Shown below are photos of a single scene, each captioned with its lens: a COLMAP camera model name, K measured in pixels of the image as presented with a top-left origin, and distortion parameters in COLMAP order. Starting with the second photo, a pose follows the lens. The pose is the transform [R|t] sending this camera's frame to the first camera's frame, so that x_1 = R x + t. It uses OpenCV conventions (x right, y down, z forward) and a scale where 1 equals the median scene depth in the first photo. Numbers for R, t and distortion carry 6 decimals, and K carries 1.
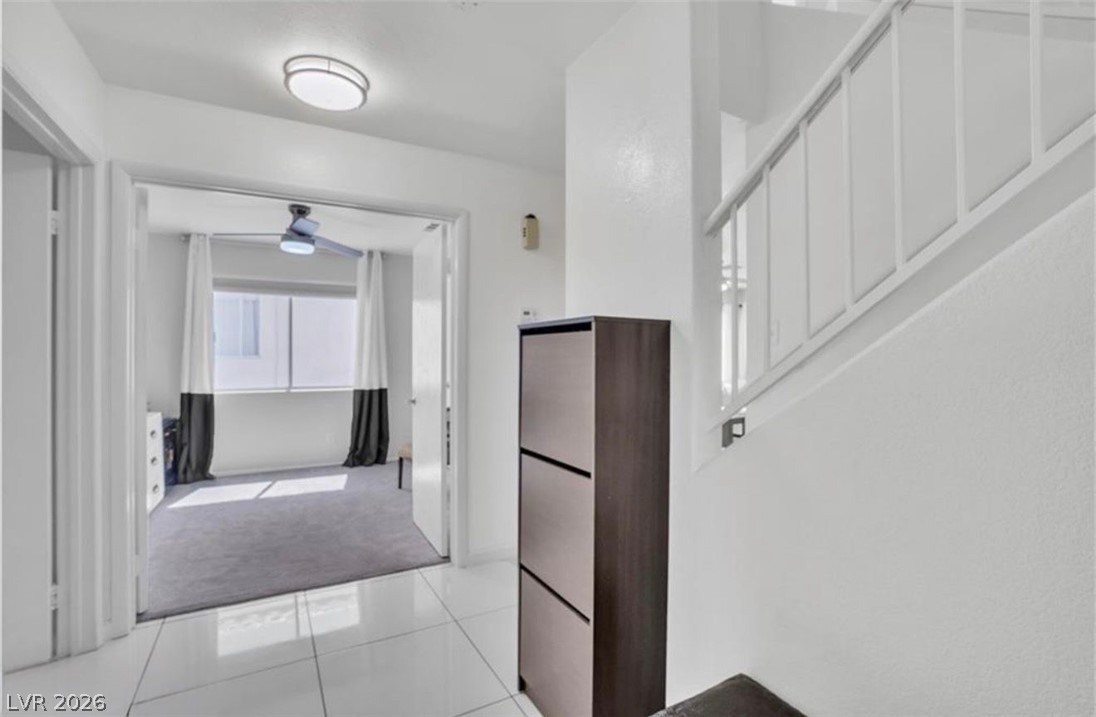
lens RADIAL K [[494.4, 0, 543.9], [0, 494.4, 352.7], [0, 0, 1]] dist [-0.016590, 0.001239]
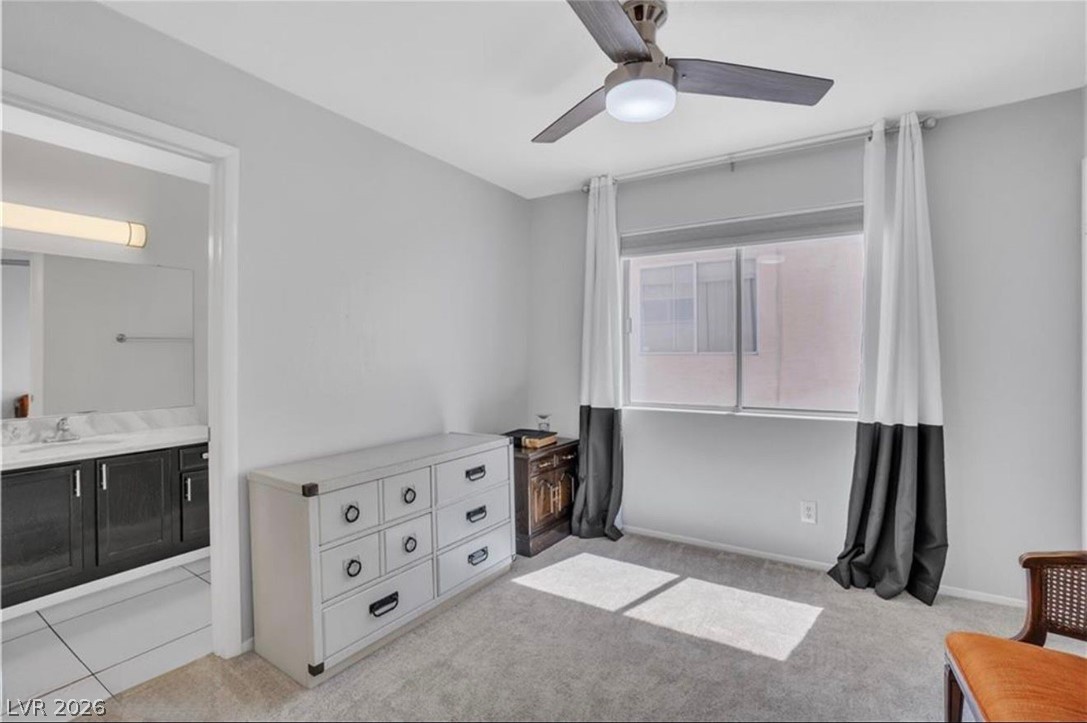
lens RADIAL K [[498.4, 0, 547.0], [0, 498.4, 349.6], [0, 0, 1]] dist [-0.047800, 0.019606]
pose [[0.471583, -0.010995, -0.881753, -0.109620], [0.010376, 0.999922, -0.006919, 0.005123], [0.881760, -0.005886, 0.471661, 0.524574]]
